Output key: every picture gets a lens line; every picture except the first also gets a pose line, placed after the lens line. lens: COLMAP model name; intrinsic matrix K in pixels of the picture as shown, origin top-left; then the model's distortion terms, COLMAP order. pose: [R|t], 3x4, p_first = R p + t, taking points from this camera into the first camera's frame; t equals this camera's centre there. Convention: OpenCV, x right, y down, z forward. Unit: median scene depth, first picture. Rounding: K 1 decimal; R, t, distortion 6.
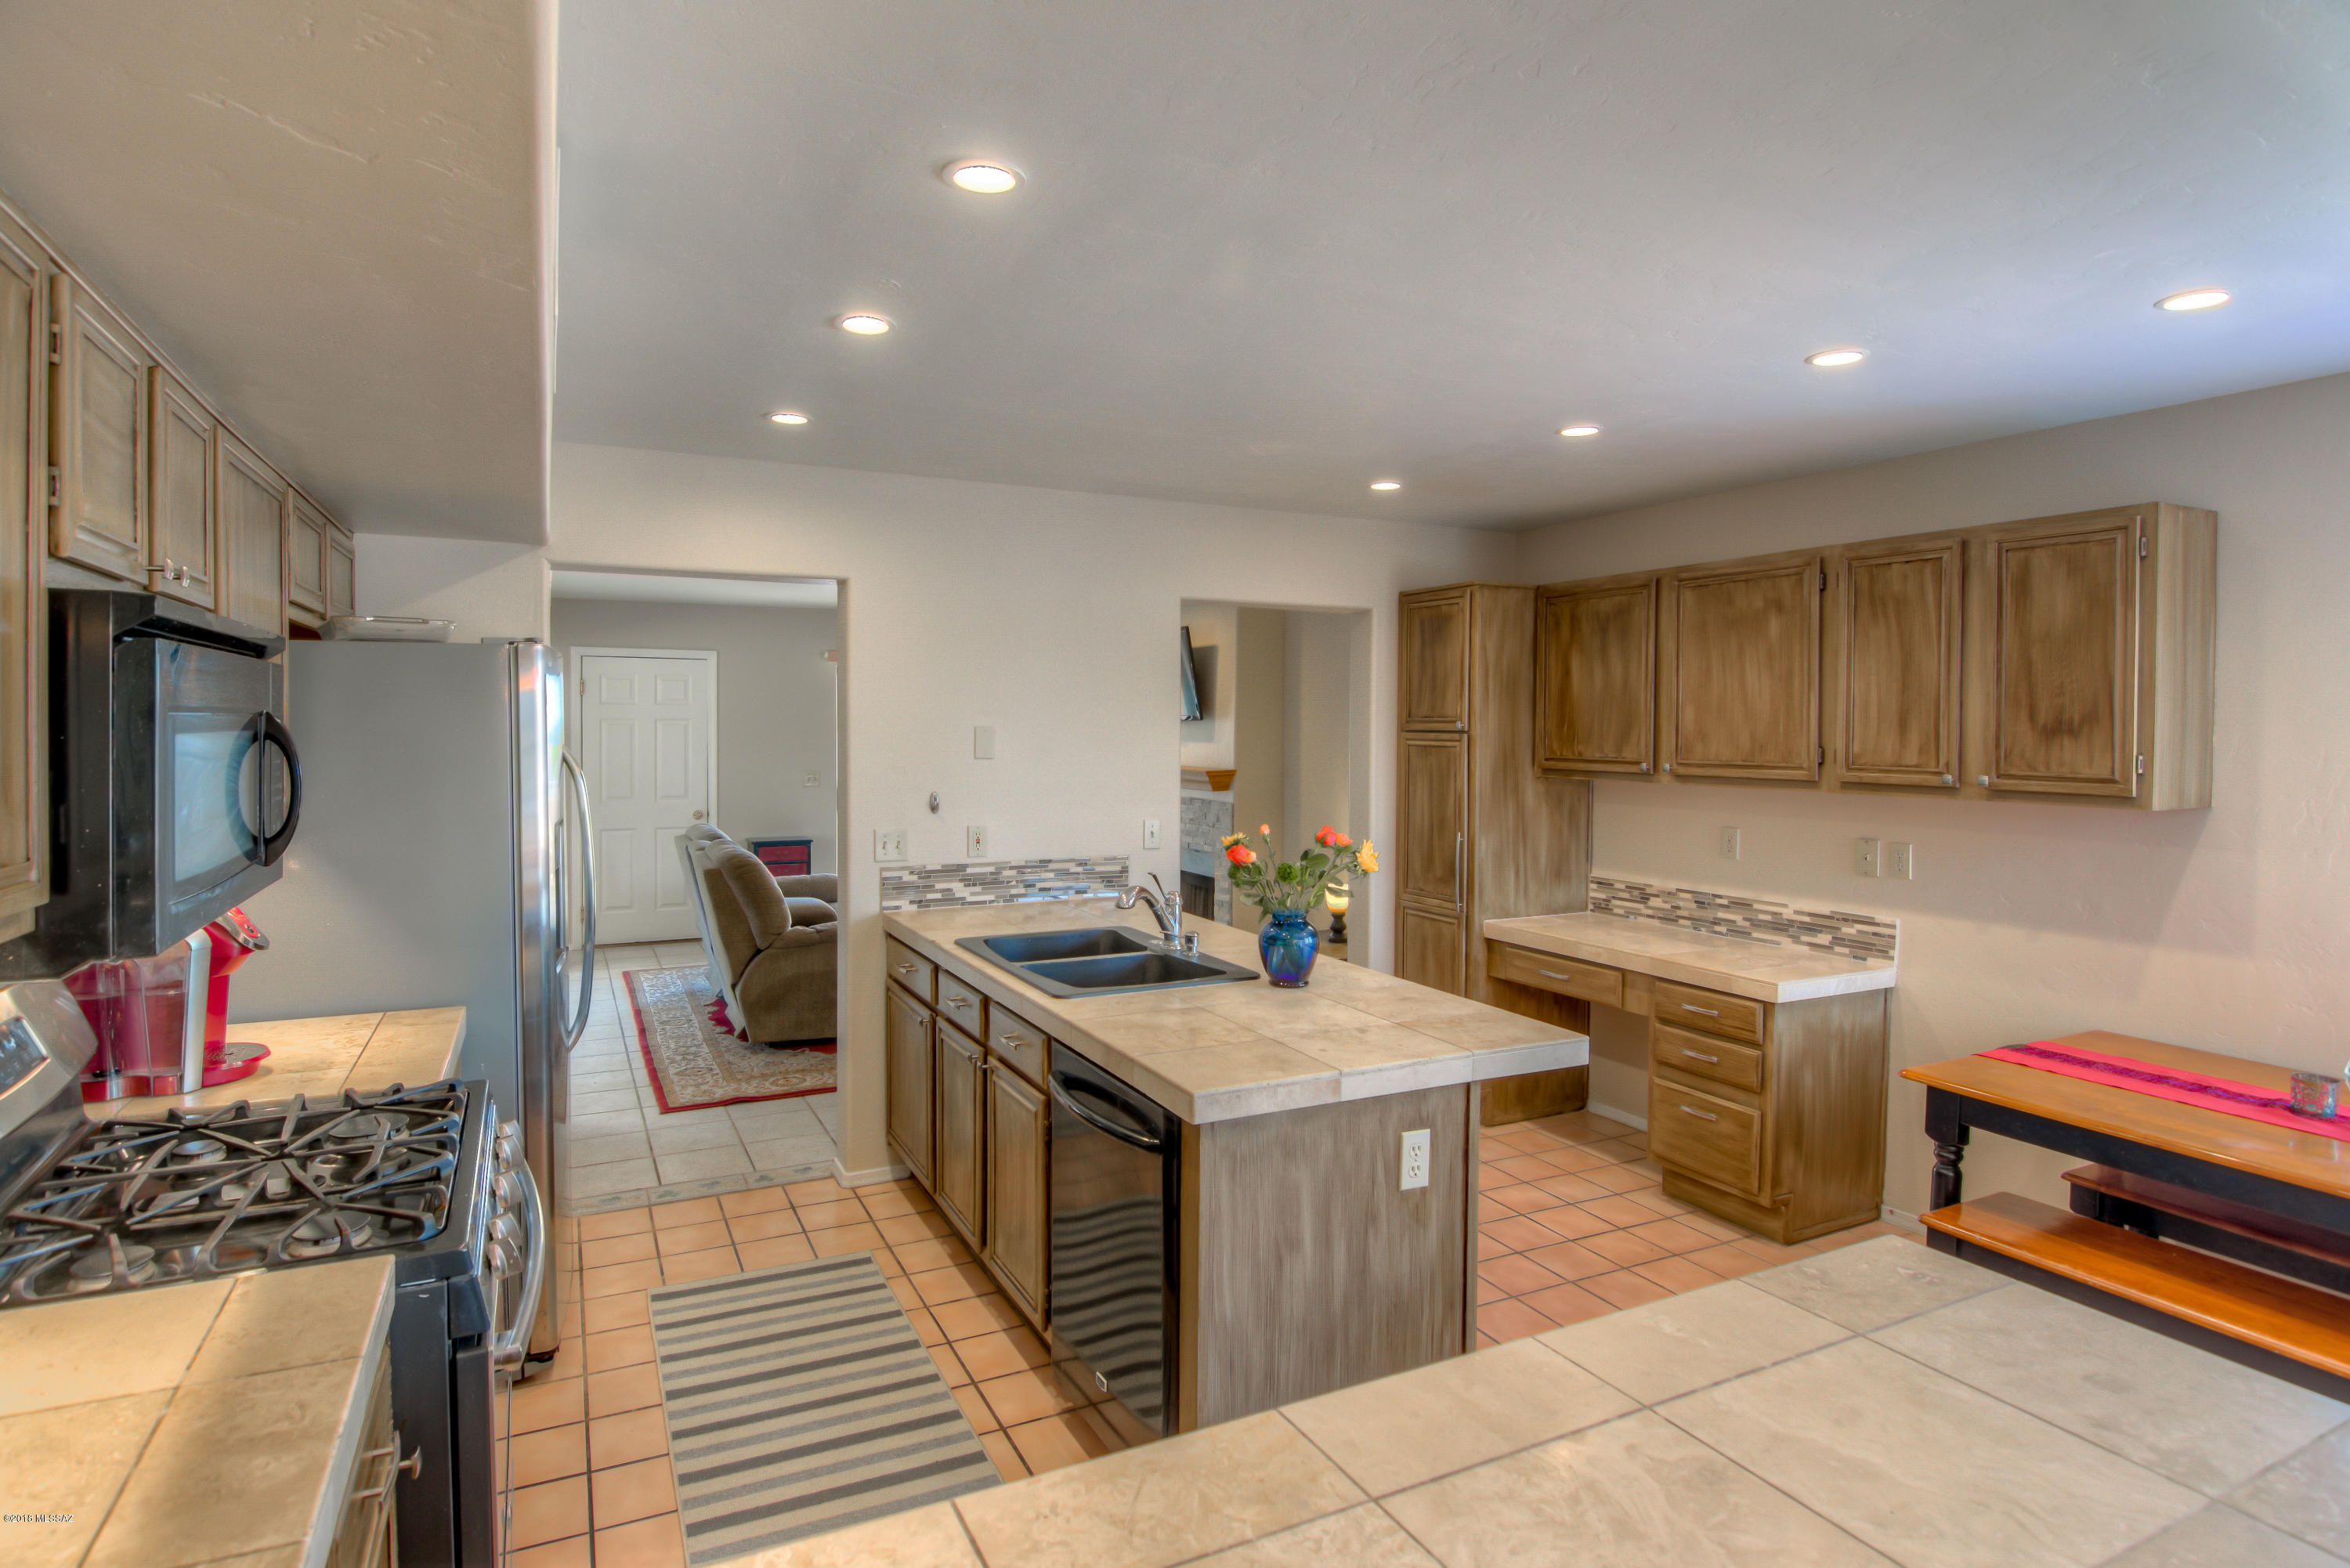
lens RADIAL K [[1219.9, 0, 1124.1], [0, 1219.9, 762.3], [0, 0, 1]] dist [0.000294, -0.009690]
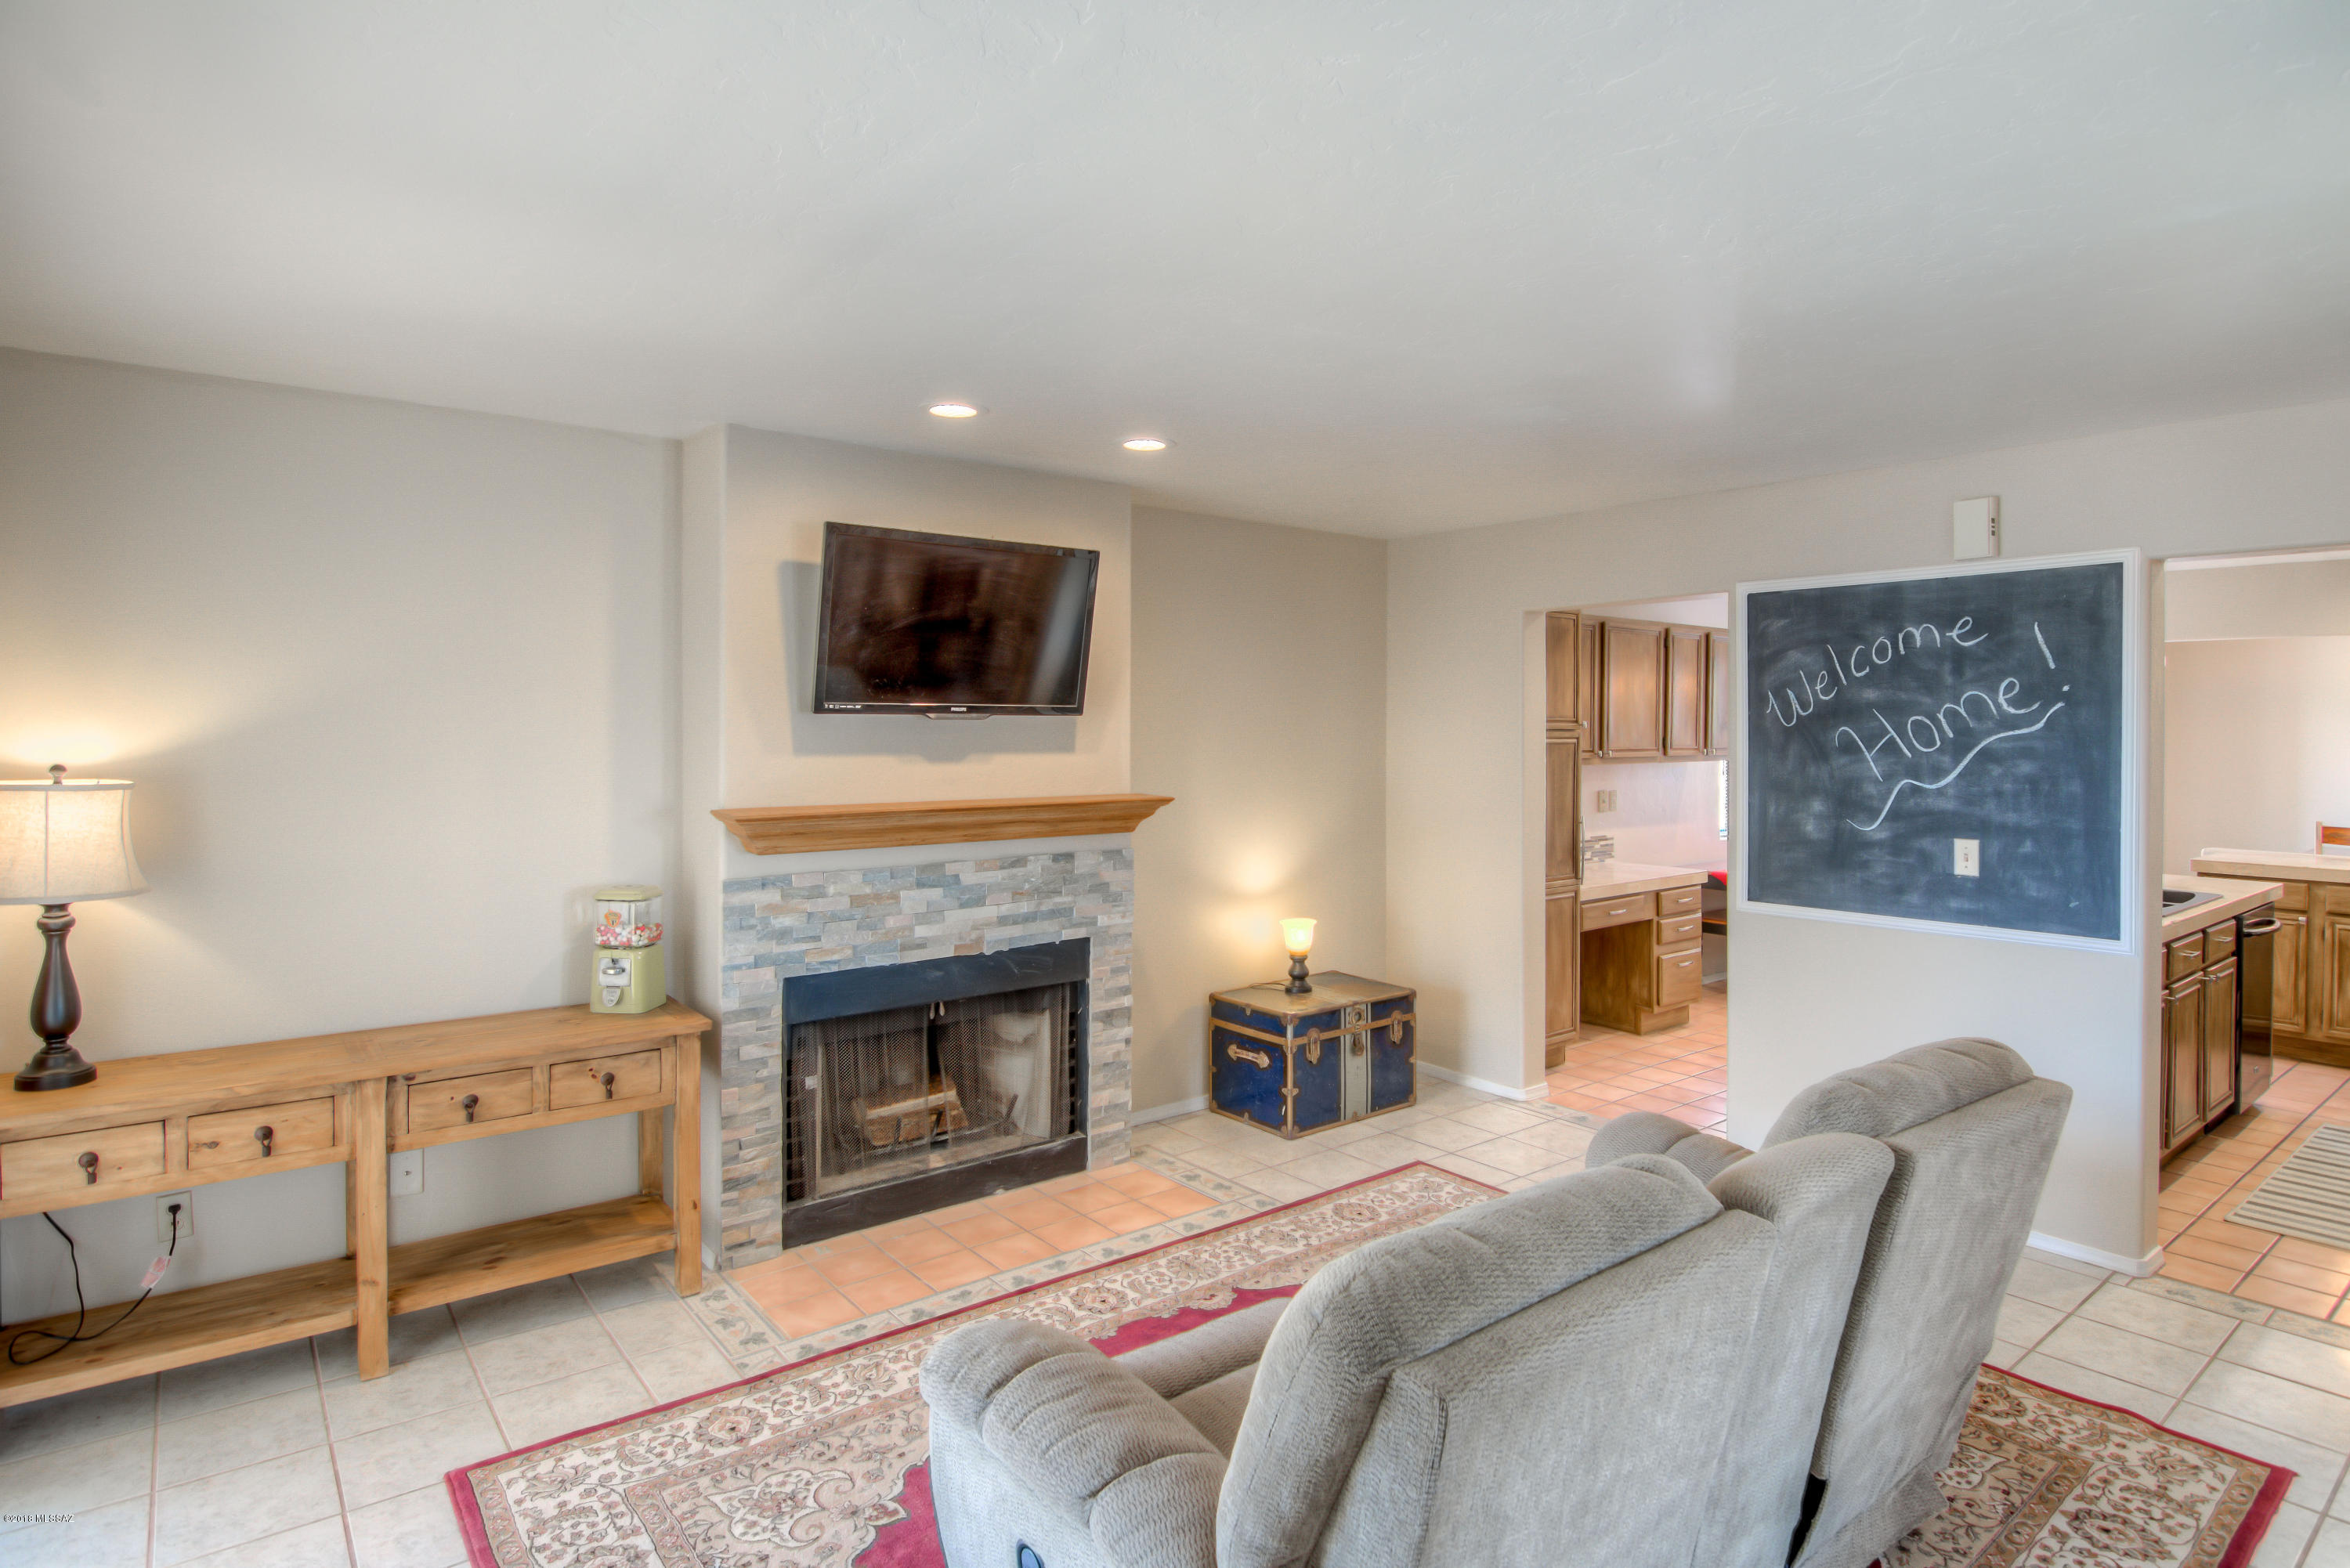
lens RADIAL K [[1246.6, 0, 1173.5], [0, 1246.6, 712.8], [0, 0, 1]] dist [-0.000120, -0.000460]
pose [[-0.221731, 0.002237, 0.975105, -0.975644], [0.022375, 0.999746, 0.002795, -0.067797], [-0.974851, 0.022438, -0.221725, 1.934741]]
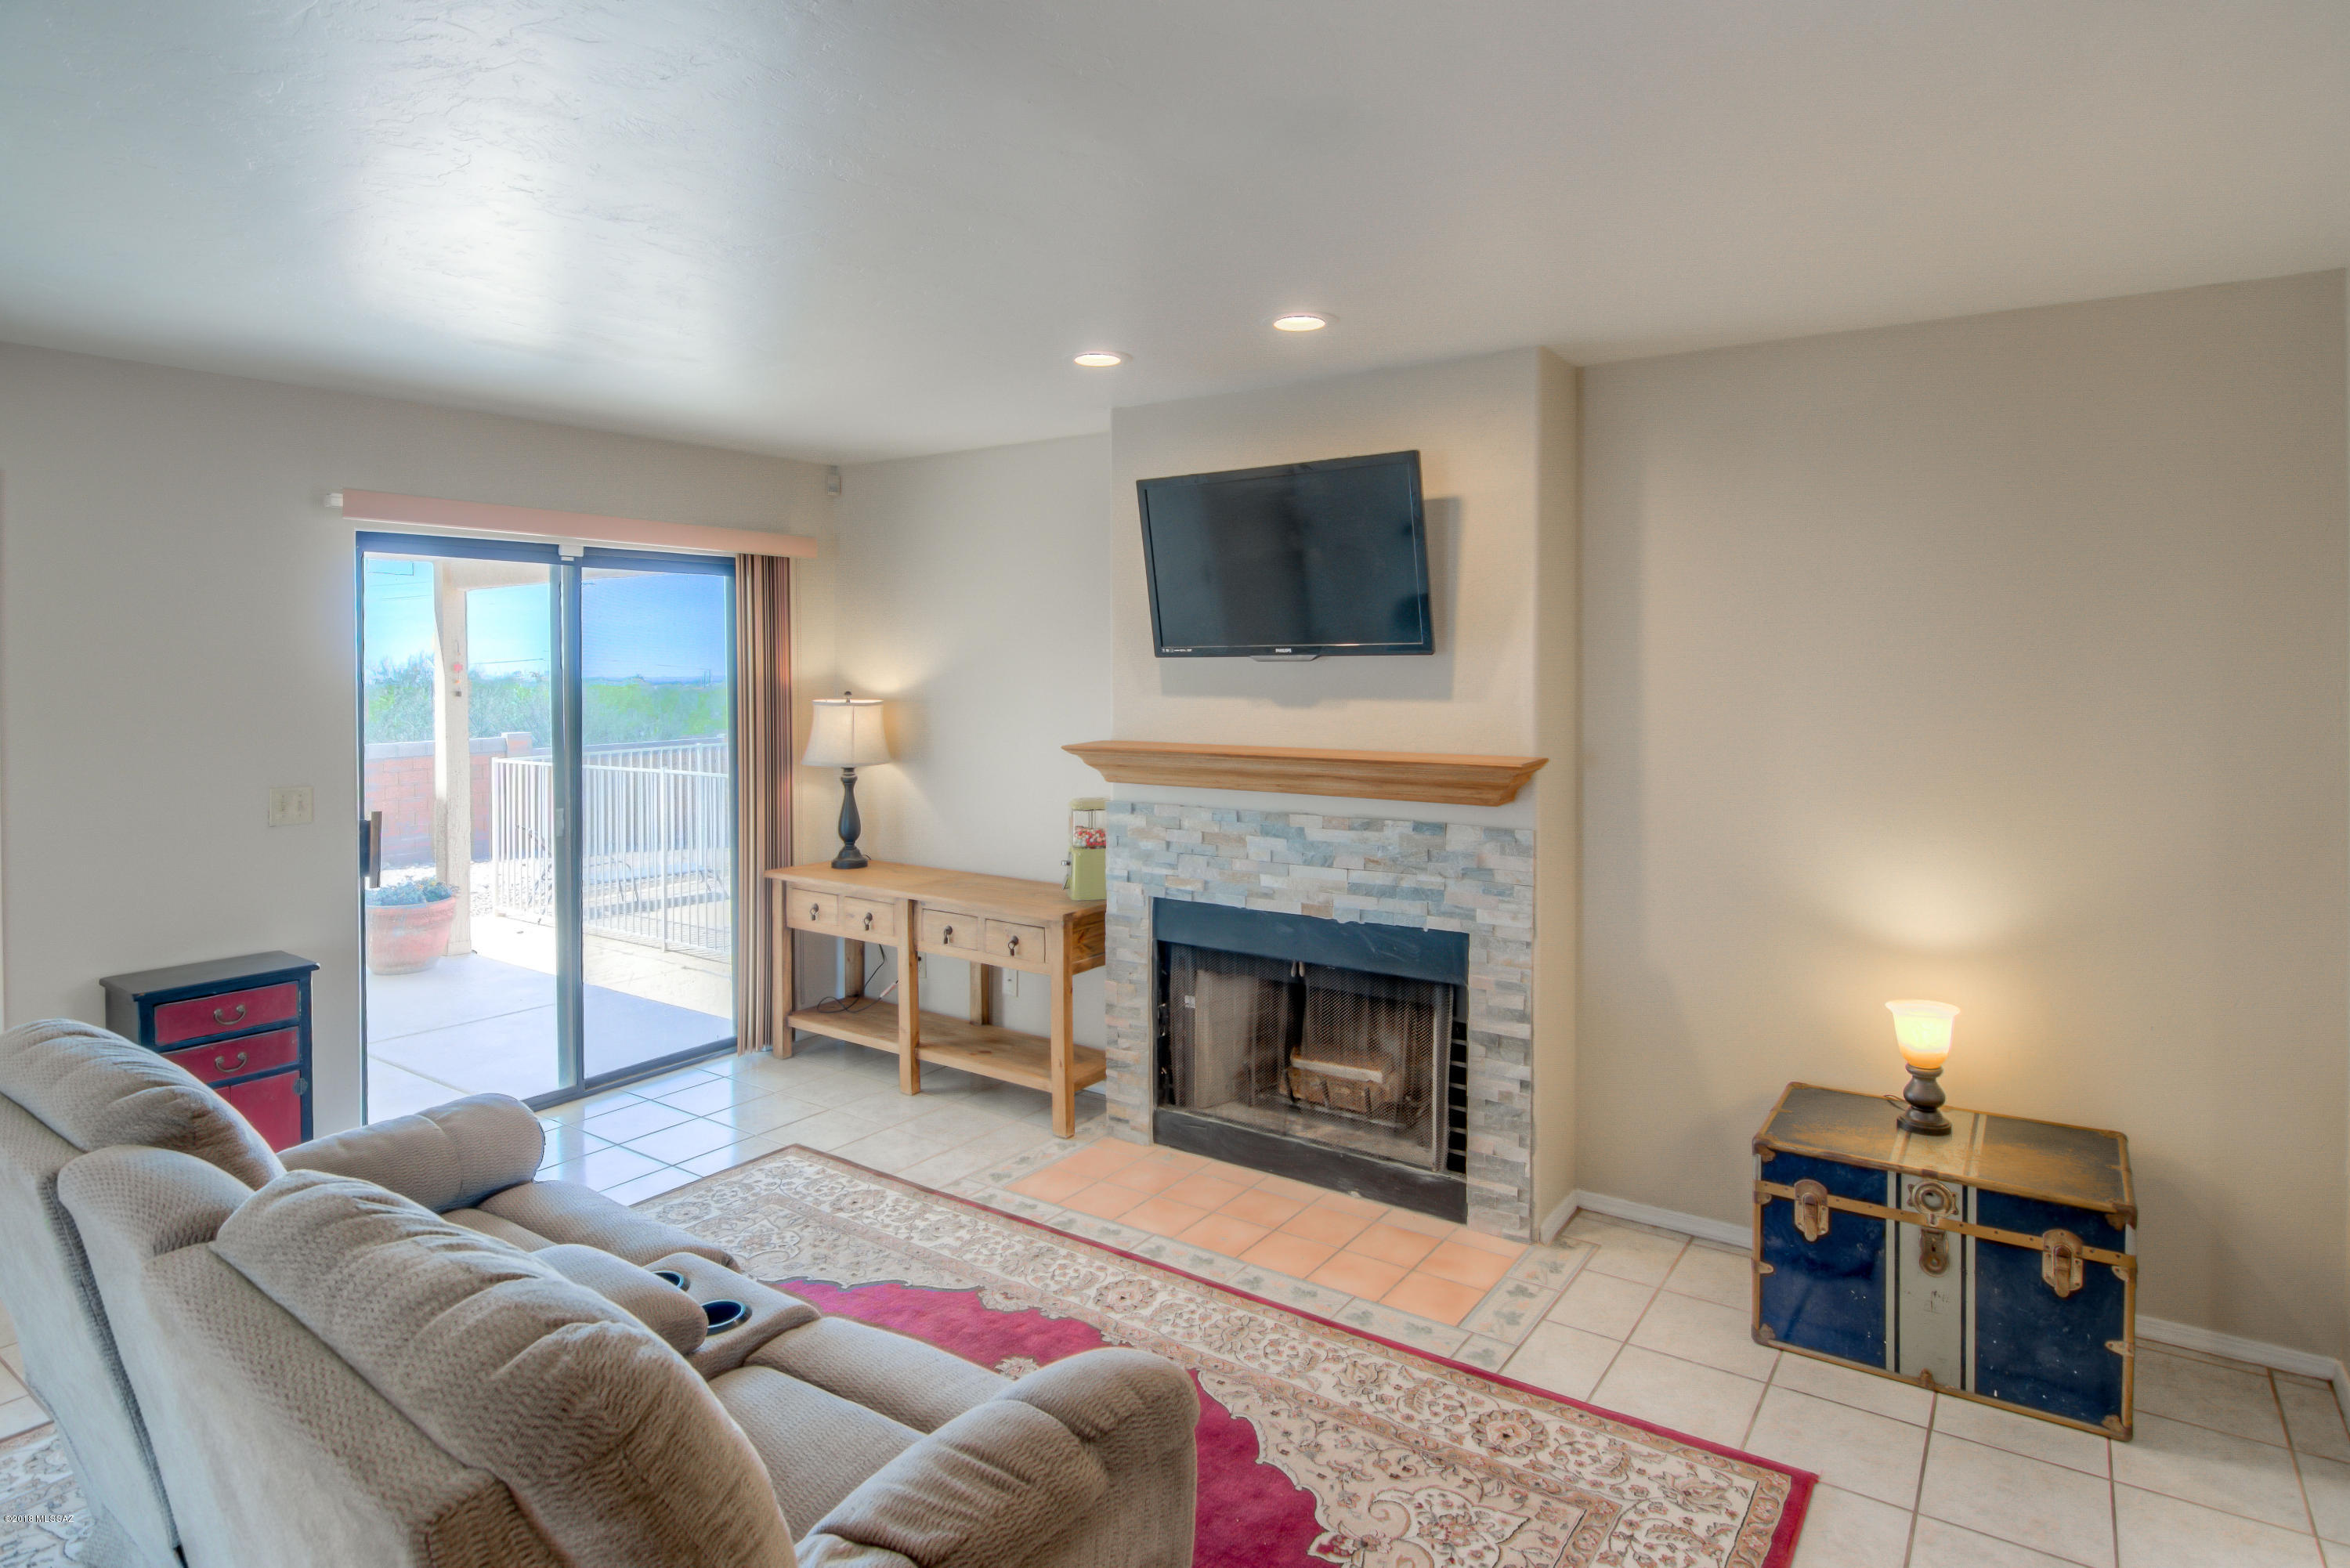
lens RADIAL K [[1257.3, 0, 1234.3], [0, 1257.3, 661.9], [0, 0, 1]] dist [0.000423, -0.000655]
pose [[0.858156, -0.004486, 0.513369, -0.485484], [0.020466, 0.999466, -0.025478, -0.040148], [-0.512981, 0.032370, 0.857790, 1.099983]]
